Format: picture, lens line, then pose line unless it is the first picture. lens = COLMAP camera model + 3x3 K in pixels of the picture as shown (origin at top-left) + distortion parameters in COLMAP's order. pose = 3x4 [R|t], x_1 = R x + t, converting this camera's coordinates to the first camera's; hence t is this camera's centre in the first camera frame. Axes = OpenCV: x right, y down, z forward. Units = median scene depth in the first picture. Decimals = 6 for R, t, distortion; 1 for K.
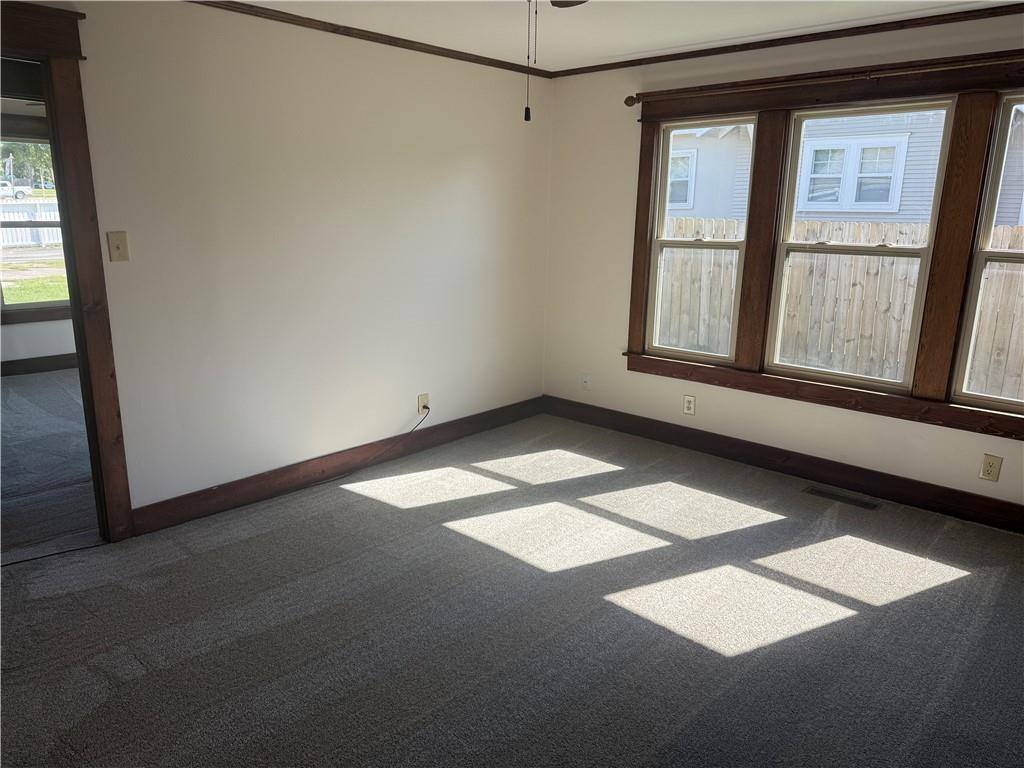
lens RADIAL K [[704.8, 0, 511.4], [0, 704.8, 381.5], [0, 0, 1]] dist [0.024521, -0.035876]
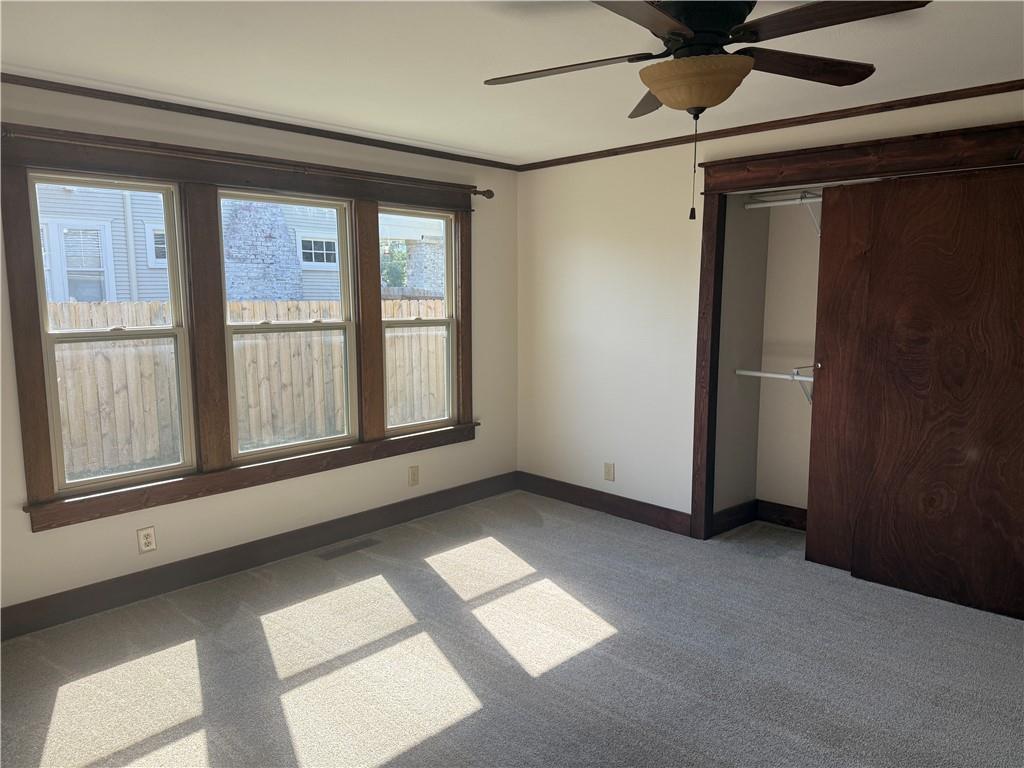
lens RADIAL K [[704.8, 0, 511.4], [0, 704.8, 381.5], [0, 0, 1]] dist [0.024521, -0.035876]
pose [[0.020074, -0.137562, 0.990290, -0.586334], [0.240074, 0.962173, 0.128790, -0.167987], [-0.970547, 0.235157, 0.052339, 0.651153]]
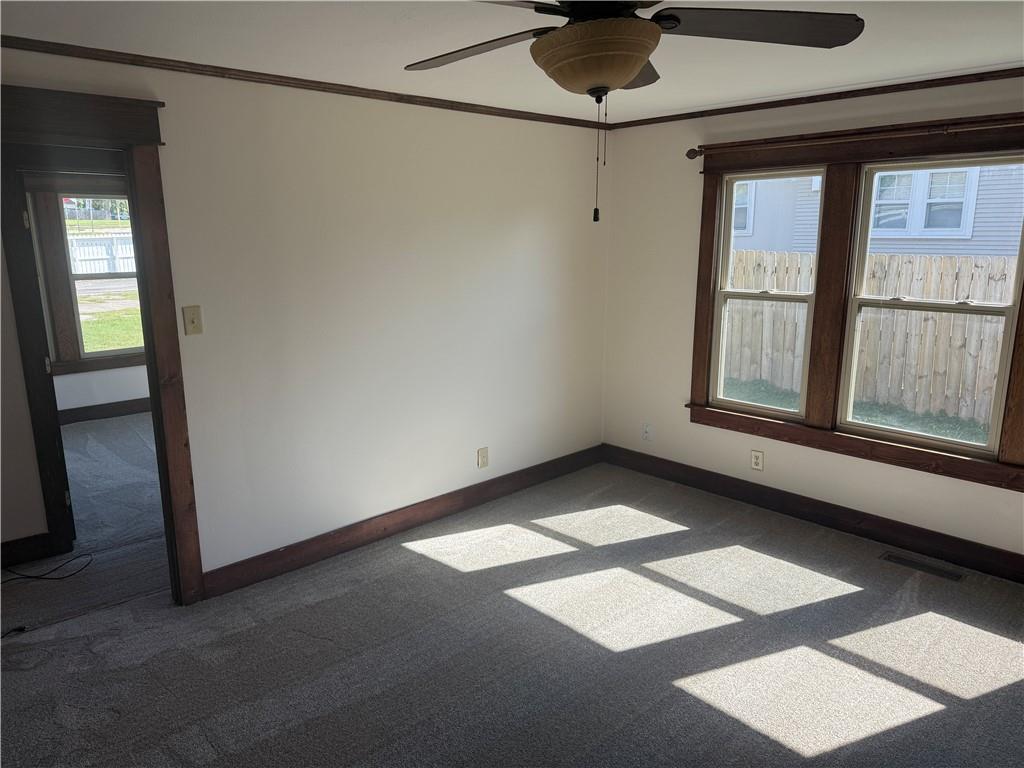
lens RADIAL K [[707.1, 0, 512.0], [0, 707.1, 384.0], [0, 0, 1]] dist [0.001322, -0.006926]
pose [[0.997184, -0.003299, -0.074920, -0.011307], [0.001400, 0.999677, -0.025393, -0.058303], [0.074980, 0.025217, 0.996866, 0.006348]]
